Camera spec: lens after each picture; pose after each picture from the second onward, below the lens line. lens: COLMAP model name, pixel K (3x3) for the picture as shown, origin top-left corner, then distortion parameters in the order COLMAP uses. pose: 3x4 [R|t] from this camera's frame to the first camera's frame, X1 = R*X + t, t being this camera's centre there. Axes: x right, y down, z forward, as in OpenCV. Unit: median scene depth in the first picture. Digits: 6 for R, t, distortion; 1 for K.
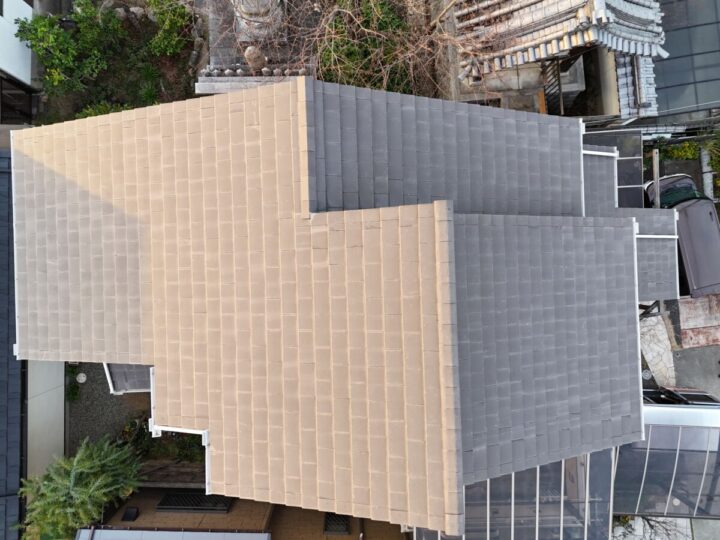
lens RADIAL K [[529.2, 0, 360.9], [0, 529.2, 267.1], [0, 0, 1]] dist [0.043767, -0.020711]
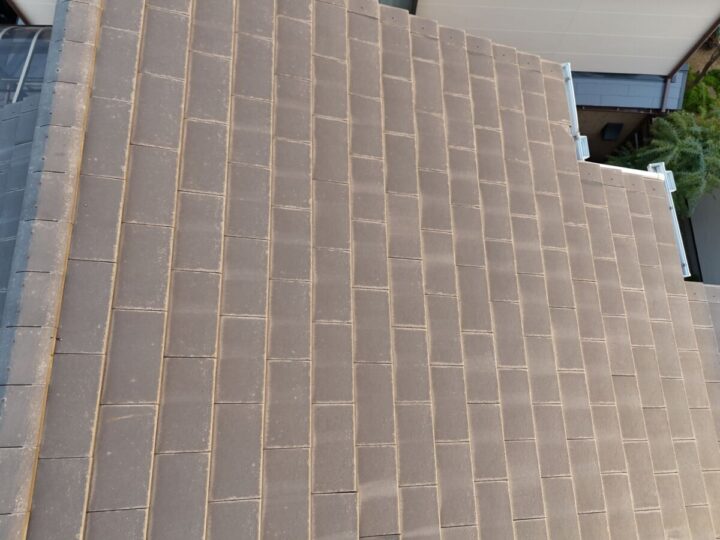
lens RADIAL K [[529.2, 0, 358.8], [0, 529.2, 267.8], [0, 0, 1]] dist [0.043767, -0.020711]
pose [[-0.999367, -0.015301, -0.032115, -0.044899], [0.004767, -0.952229, 0.305347, 0.031119], [-0.035253, 0.305001, 0.951699, 0.549060]]
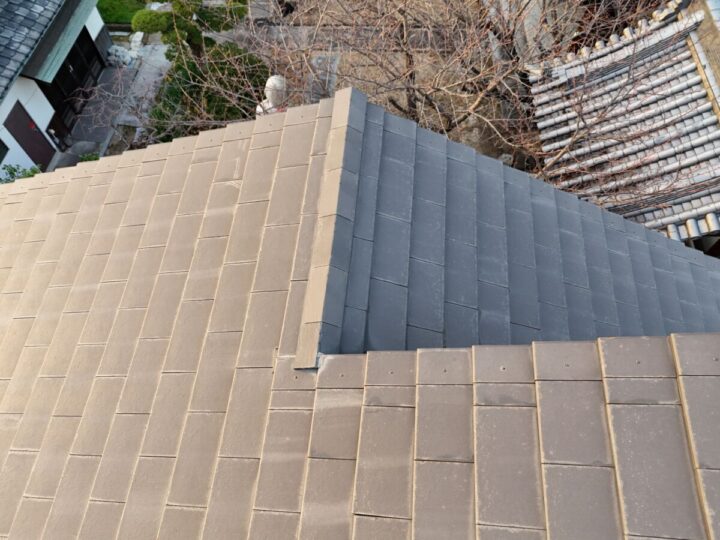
lens RADIAL K [[529.2, 0, 361.2], [0, 529.2, 269.5], [0, 0, 1]] dist [0.043767, -0.020711]
pose [[0.993176, 0.096371, -0.065676, -0.047323], [-0.115851, 0.879964, -0.460697, 0.011405], [0.013395, 0.465162, 0.885124, 0.629561]]
